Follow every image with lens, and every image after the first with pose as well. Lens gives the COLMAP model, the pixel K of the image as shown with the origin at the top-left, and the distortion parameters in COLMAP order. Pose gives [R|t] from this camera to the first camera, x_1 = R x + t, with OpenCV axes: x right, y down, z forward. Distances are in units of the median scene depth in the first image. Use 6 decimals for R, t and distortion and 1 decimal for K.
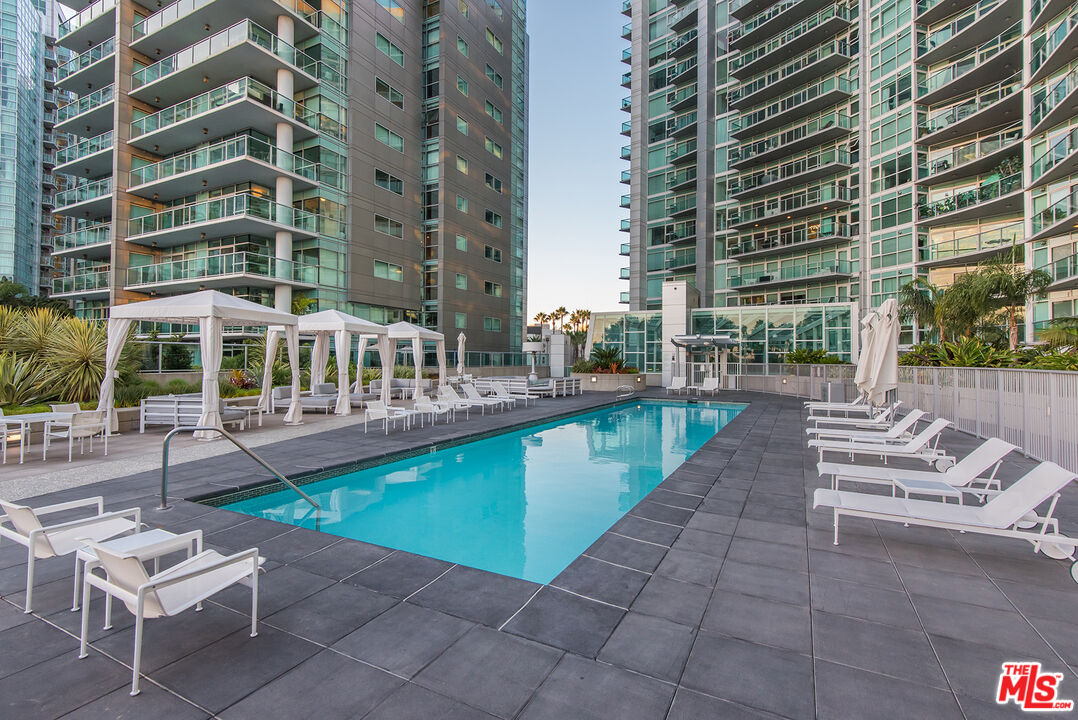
lens RADIAL K [[497.4, 0, 539.0], [0, 497.4, 360.0], [0, 0, 1]] dist [0.001941, -0.008351]
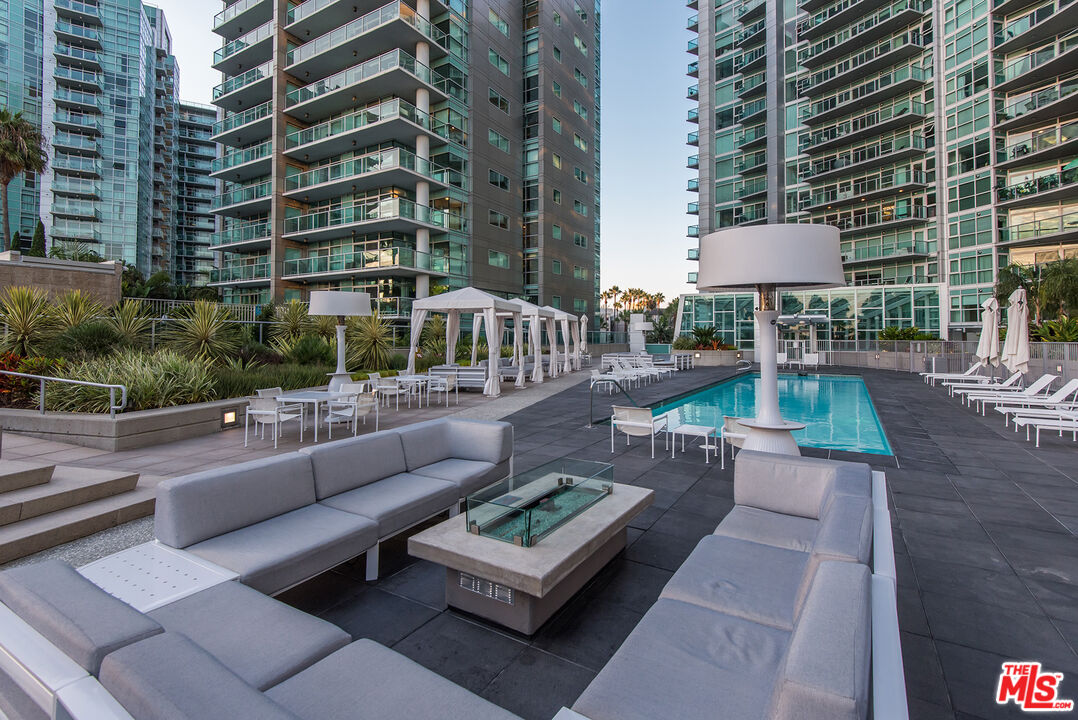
lens RADIAL K [[508.0, 0, 540.4], [0, 508.0, 330.1], [0, 0, 1]] dist [-0.003910, 0.000172]
pose [[0.997959, -0.006774, -0.063504, -0.118390], [0.005691, 0.999836, -0.017221, -0.000118], [0.063610, 0.016825, 0.997833, -0.109343]]
